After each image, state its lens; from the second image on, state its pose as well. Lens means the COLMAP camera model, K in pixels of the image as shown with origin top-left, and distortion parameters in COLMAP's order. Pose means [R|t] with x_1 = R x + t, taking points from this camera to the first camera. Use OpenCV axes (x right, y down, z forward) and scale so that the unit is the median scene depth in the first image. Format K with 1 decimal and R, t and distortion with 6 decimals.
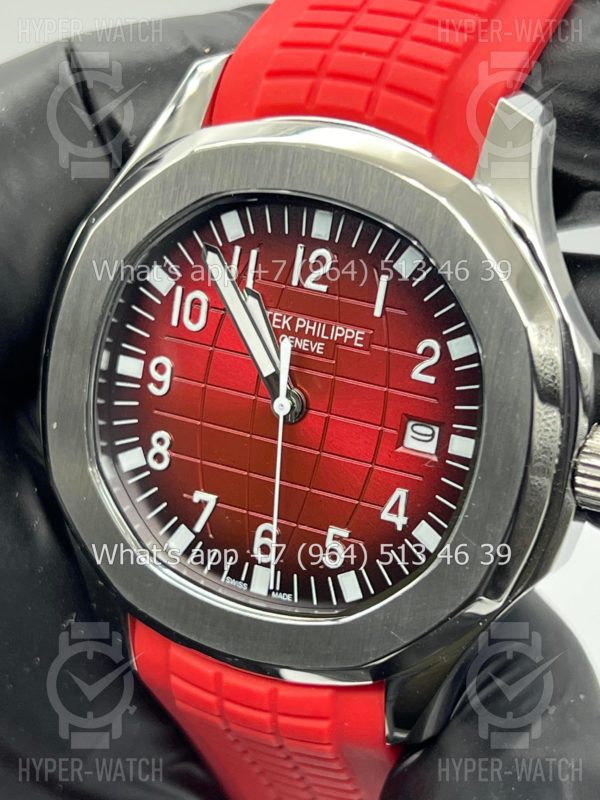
lens RADIAL K [[1873.5, 0, 300.9], [0, 1873.5, 404.3], [0, 0, 1]] dist [0.226417, 0.000000]
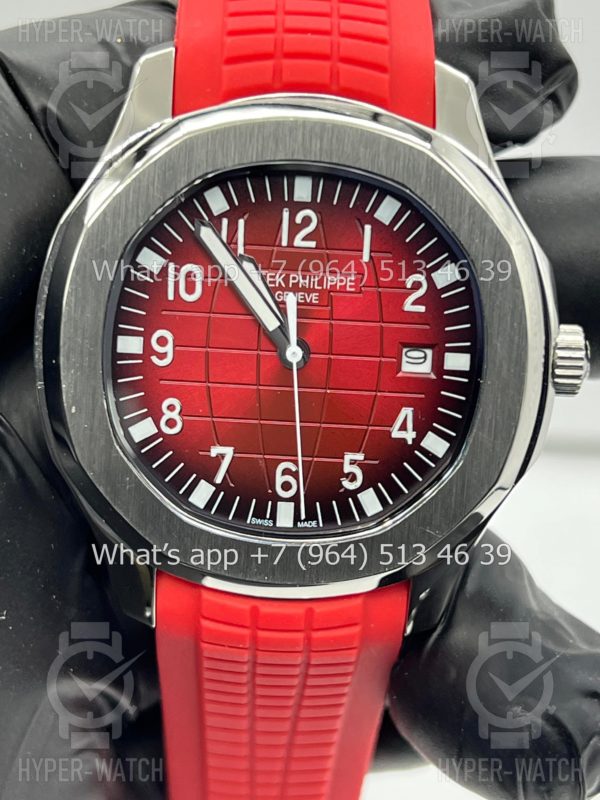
lens RADIAL K [[1873.5, 0, 296.0], [0, 1873.5, 410.6], [0, 0, 1]] dist [0.226417, 0.000000]
pose [[0.904201, -0.165202, 0.393864, -0.452623], [0.167570, 0.985444, 0.028640, 0.002399], [-0.392862, 0.040103, 0.918723, -0.025936]]
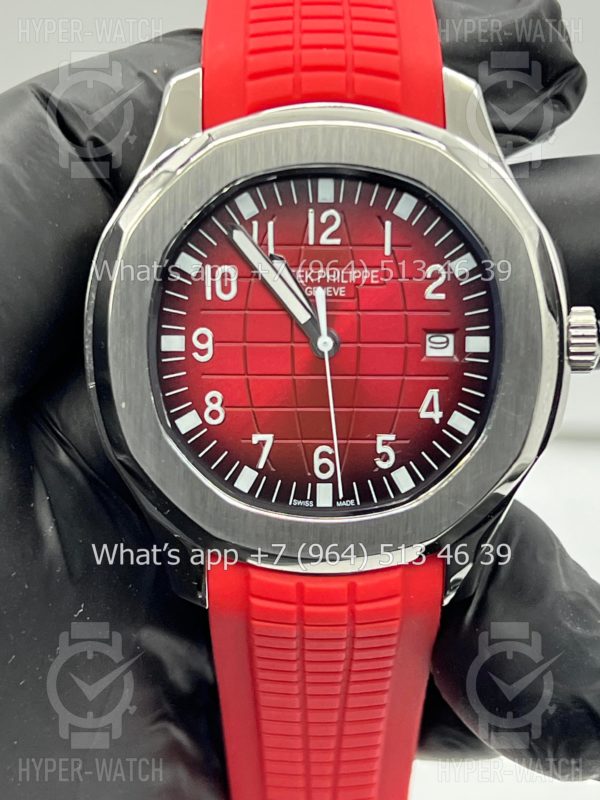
lens RADIAL K [[1873.5, 0, 302.6], [0, 1873.5, 404.7], [0, 0, 1]] dist [0.226417, 0.000000]
pose [[0.902182, -0.194140, 0.385197, -0.491547], [0.215591, 0.976399, -0.012836, 0.051231], [-0.373614, 0.094626, 0.922745, -0.099922]]
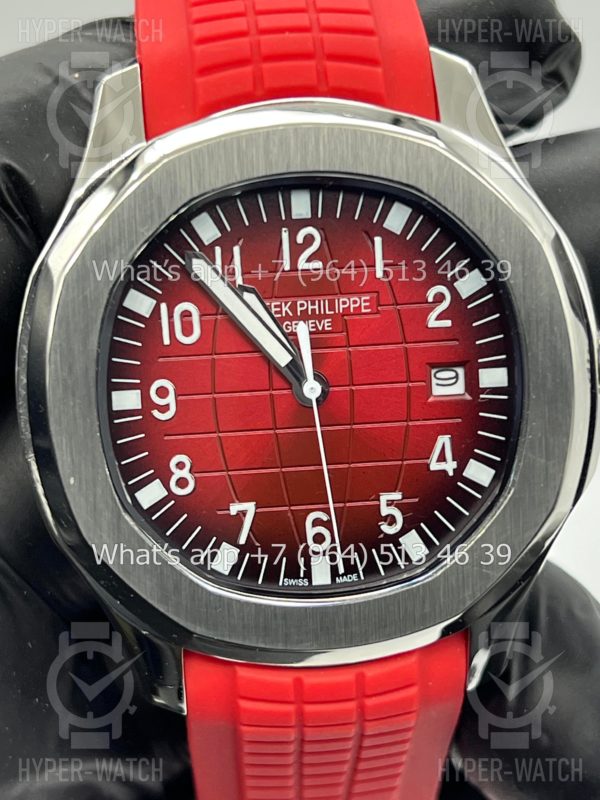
lens RADIAL K [[1873.5, 0, 296.6], [0, 1873.5, 398.0], [0, 0, 1]] dist [0.226417, 0.000000]
pose [[0.865491, -0.254265, 0.431596, -0.444636], [0.277460, 0.960689, 0.009570, -0.006471], [-0.417063, 0.111468, 0.902016, 0.107927]]
